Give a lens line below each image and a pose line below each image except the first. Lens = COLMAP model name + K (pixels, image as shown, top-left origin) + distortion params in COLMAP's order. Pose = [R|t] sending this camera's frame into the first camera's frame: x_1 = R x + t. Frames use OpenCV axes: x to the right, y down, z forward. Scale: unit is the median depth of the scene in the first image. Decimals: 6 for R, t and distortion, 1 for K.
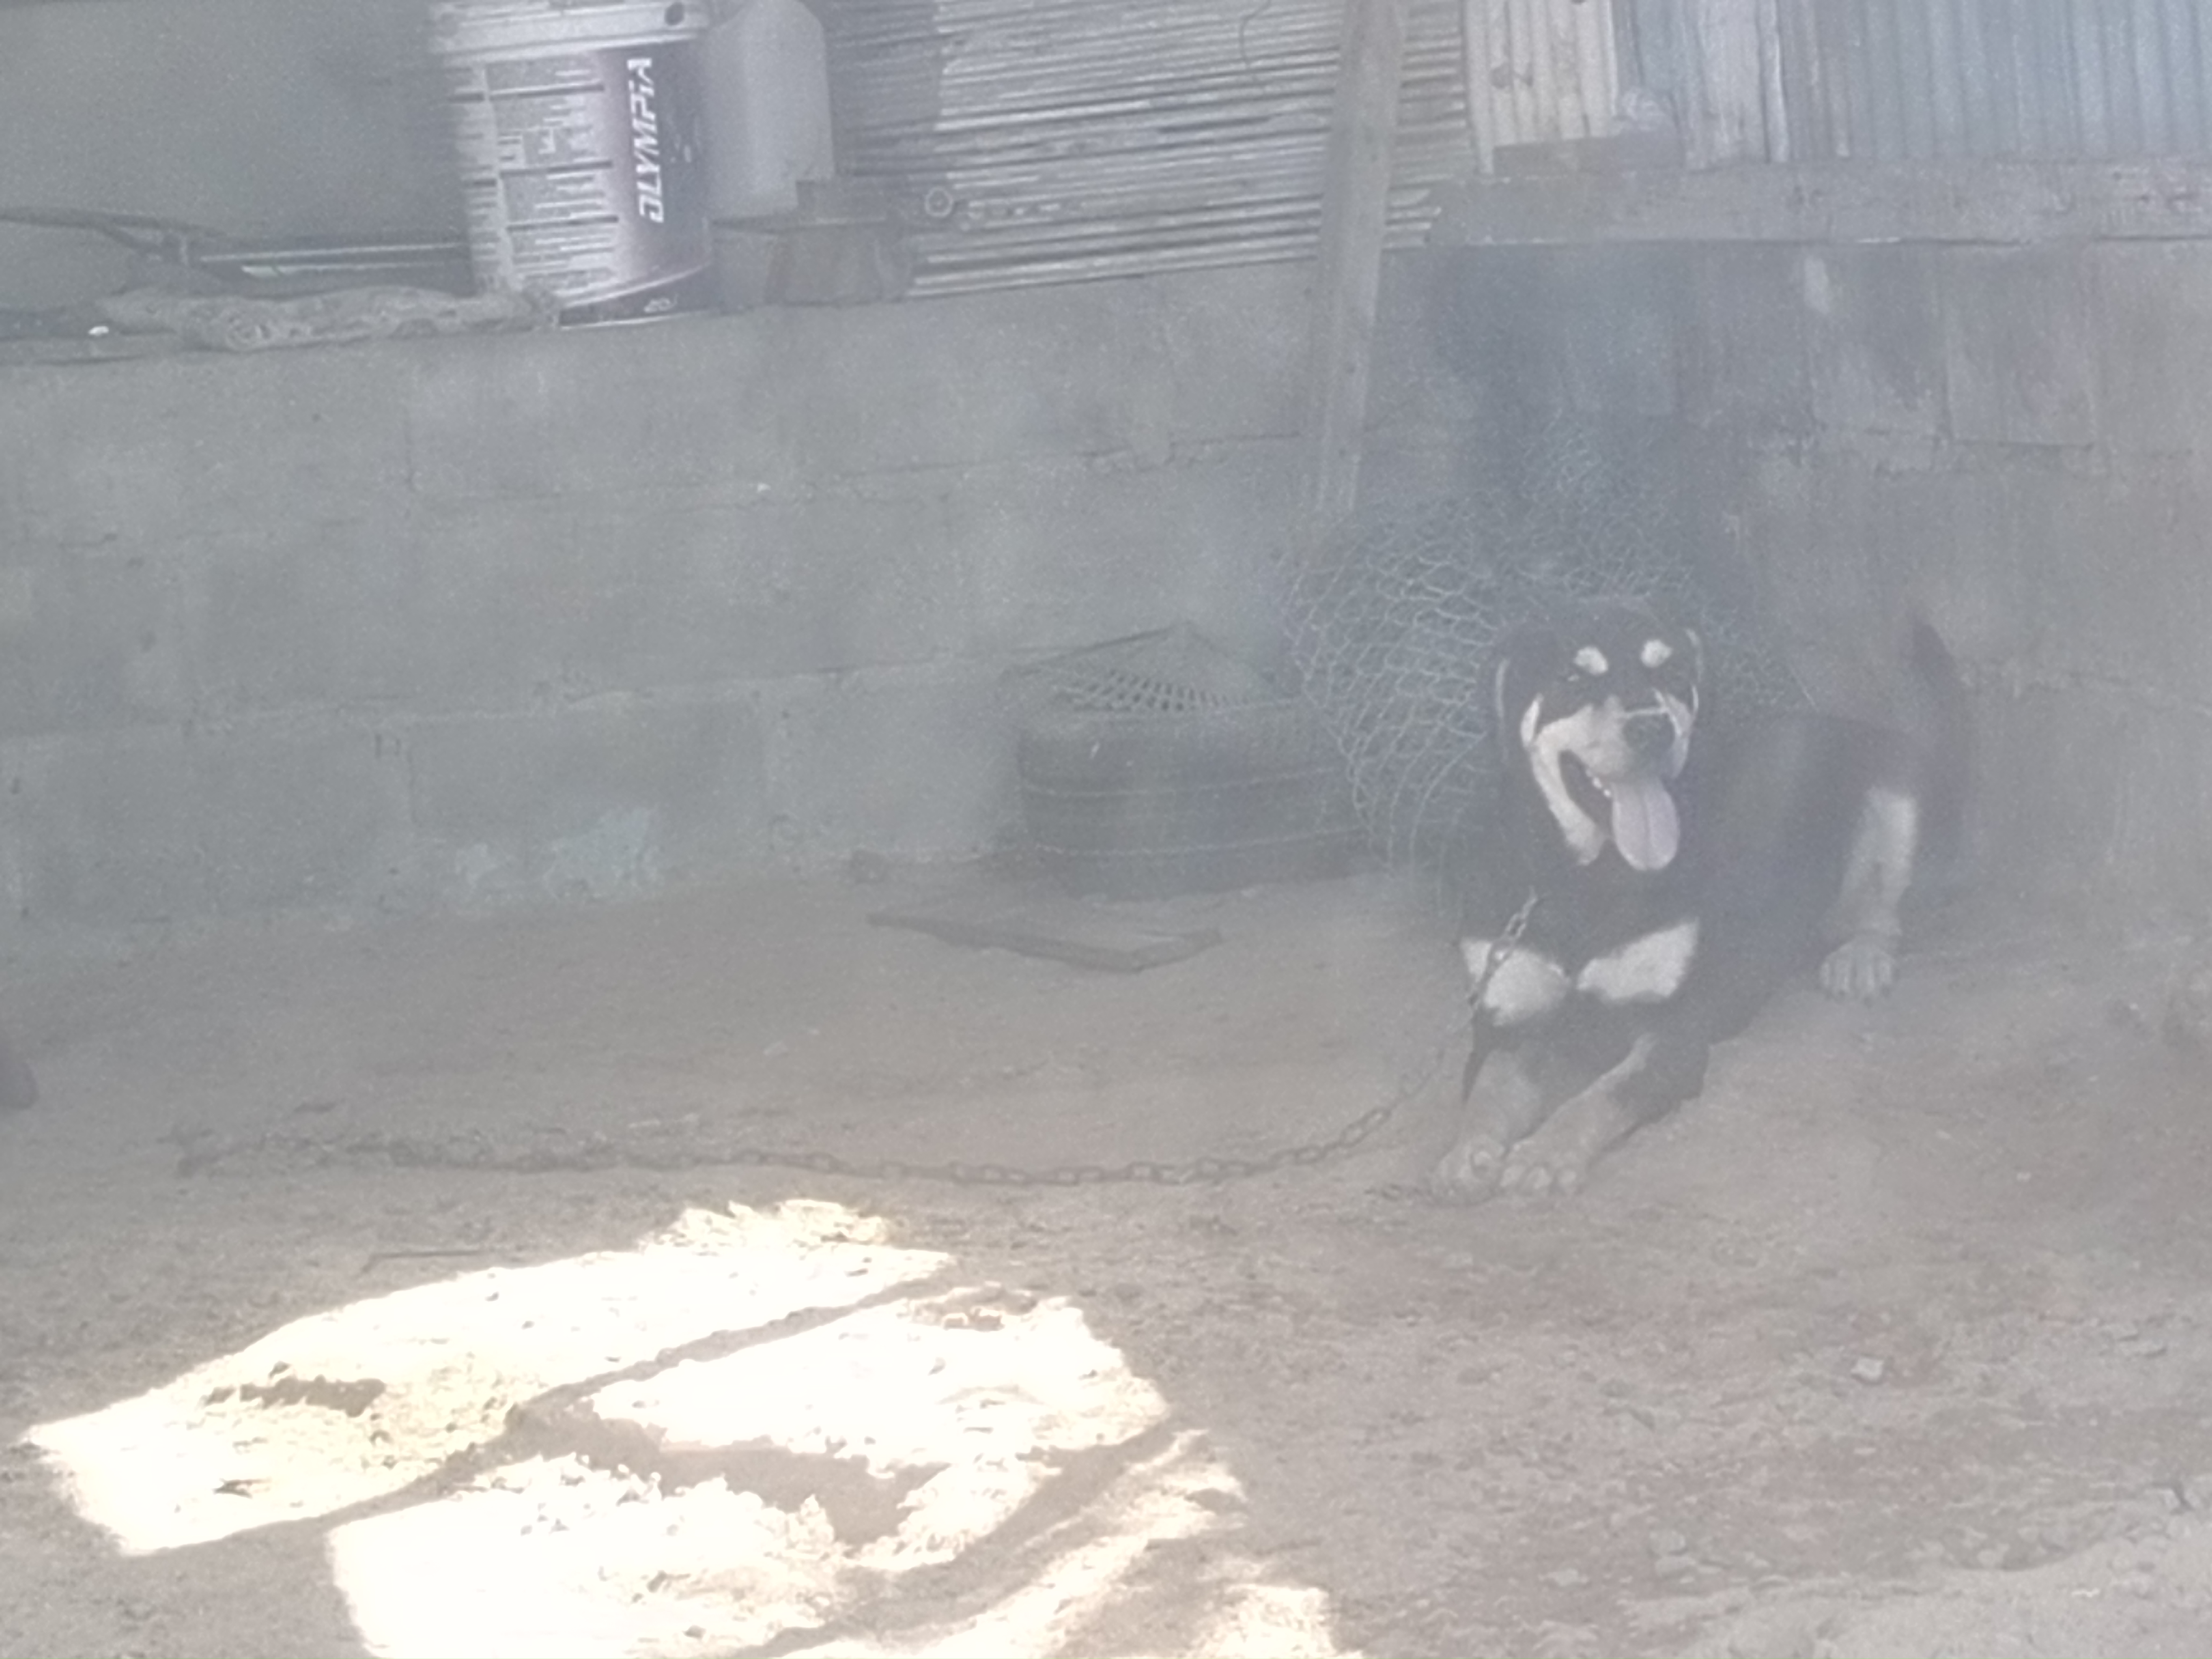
lens RADIAL K [[8865.9, 0, 1105.7], [0, 8865.9, 834.4], [0, 0, 1]] dist [0.001849, 0.000000]
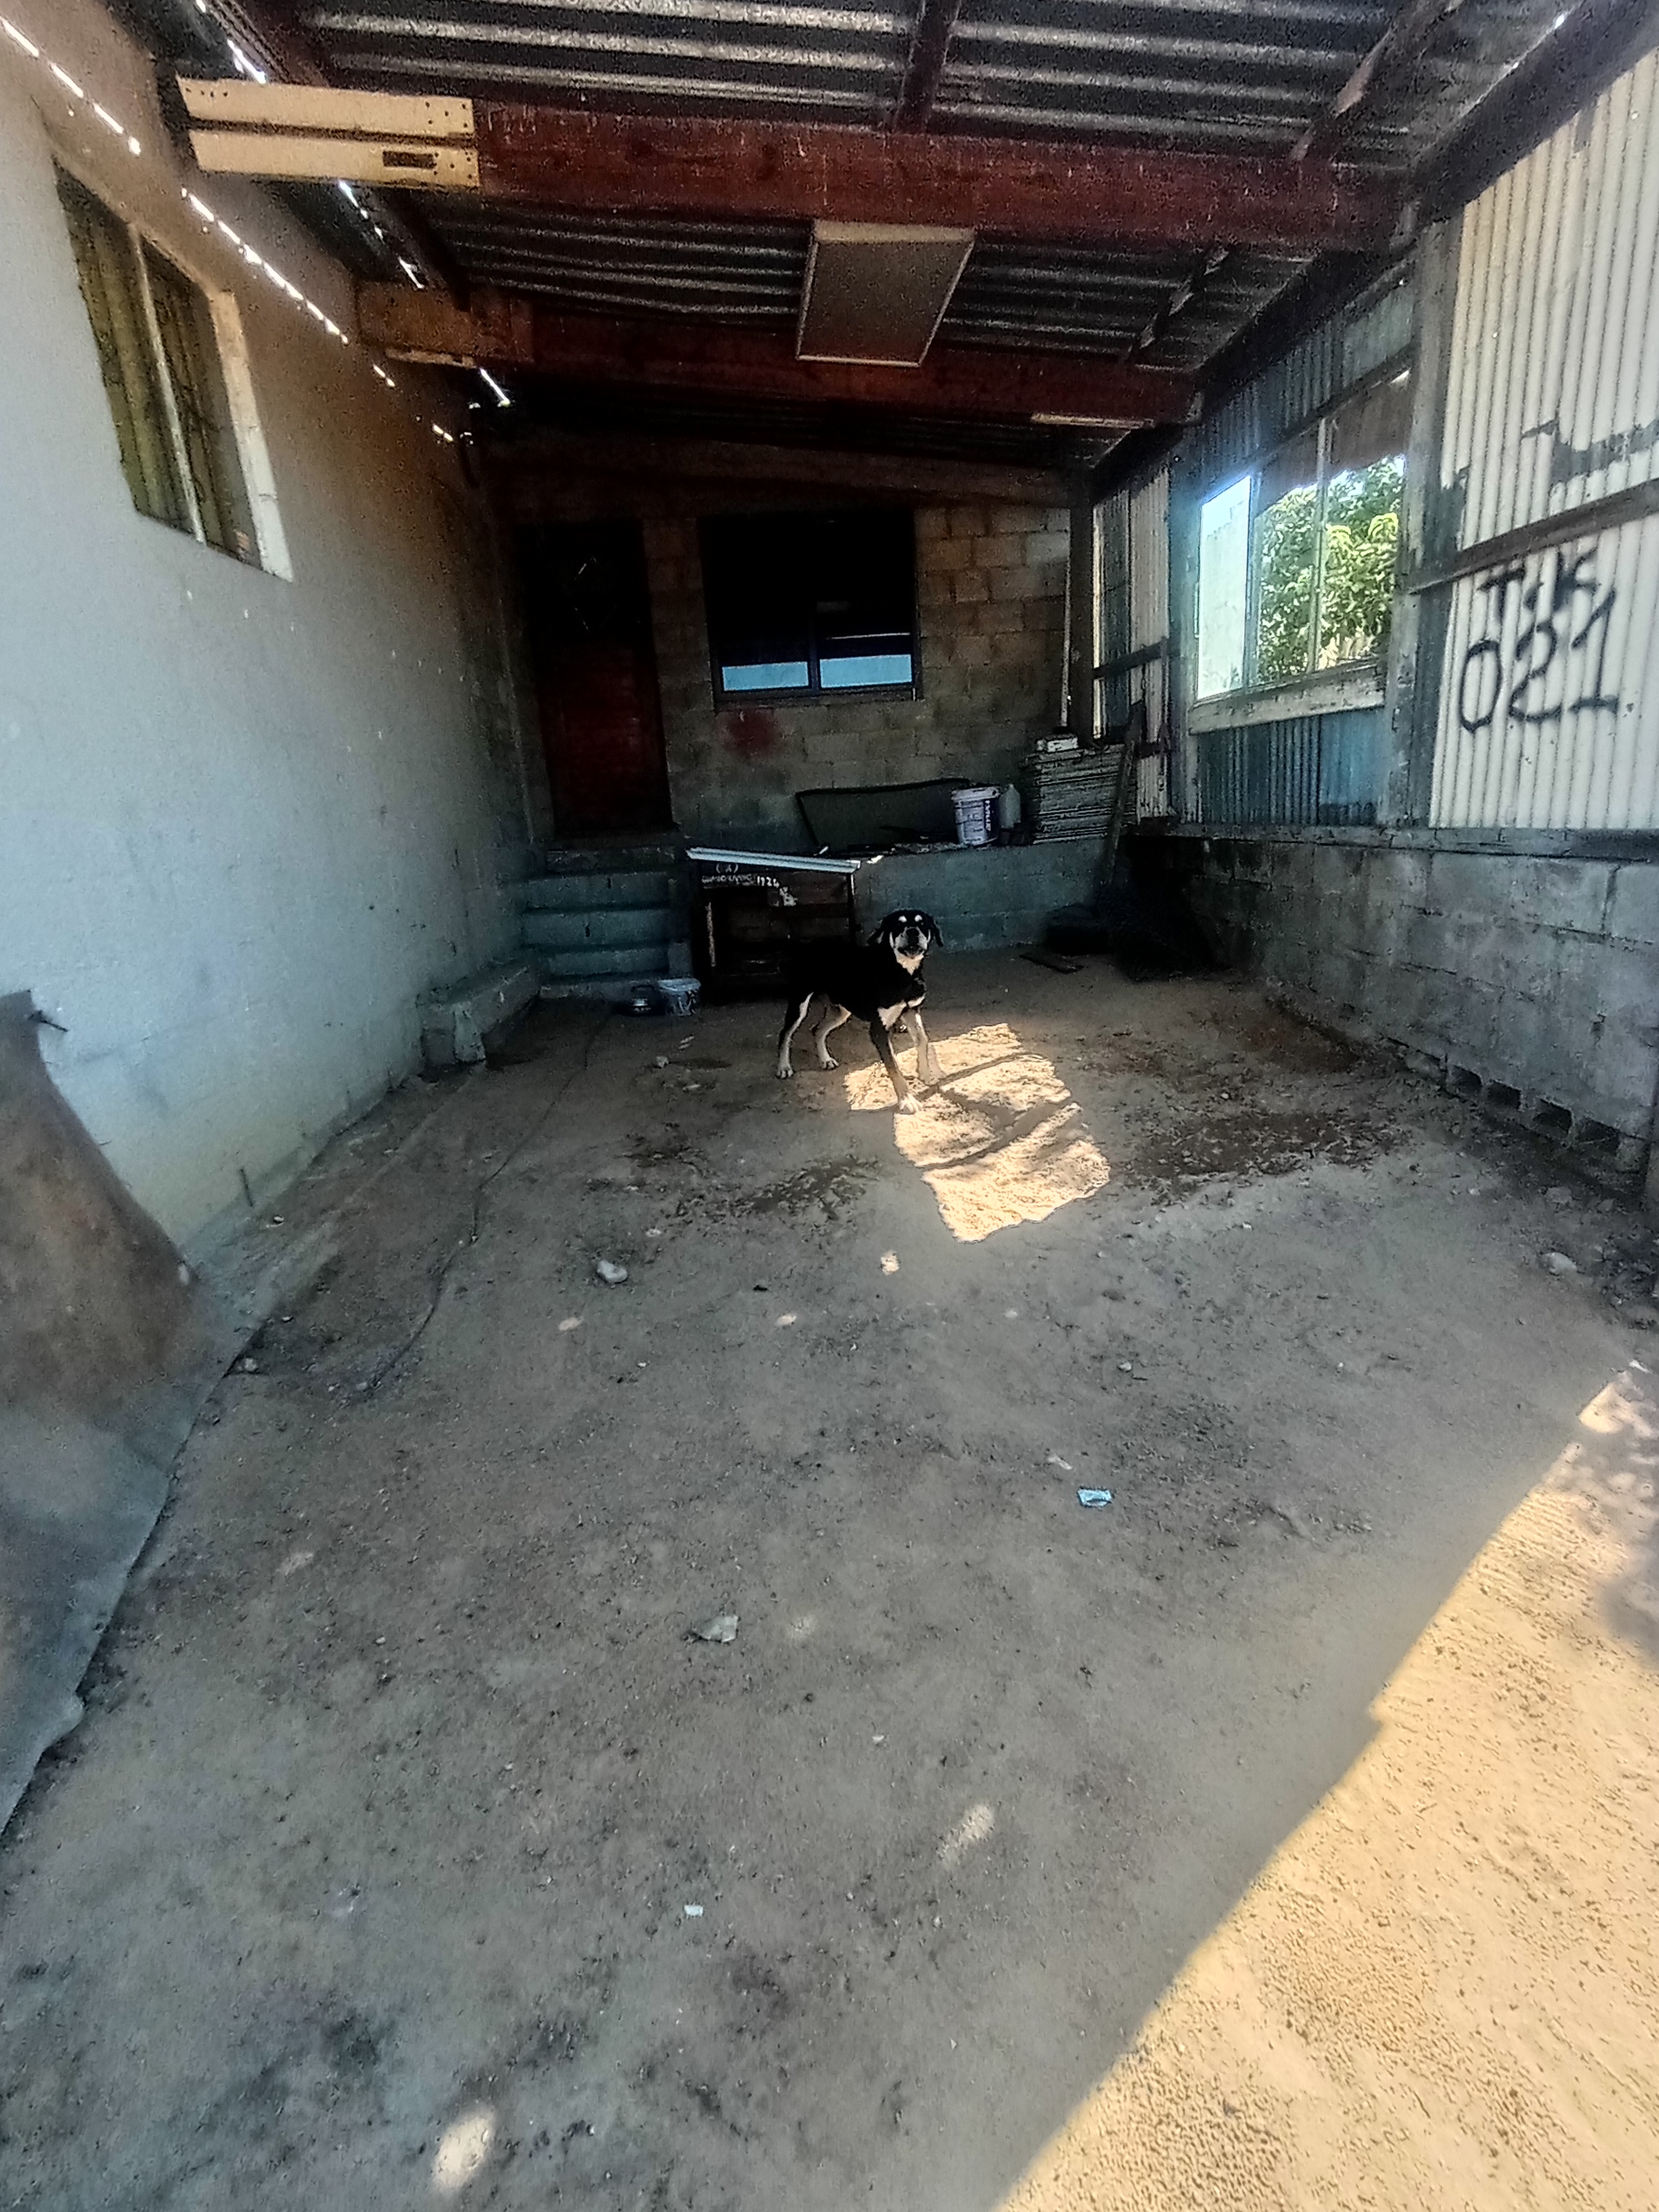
lens RADIAL K [[1058.0, 0, 826.8], [0, 1058.0, 1102.7], [0, 0, 1]] dist [-0.002701, 0.001603]
pose [[0.977990, 0.056939, -0.200730, -0.005486], [-0.016339, 0.979990, 0.198374, -0.030780], [0.208009, -0.190728, 0.959351, 0.287106]]
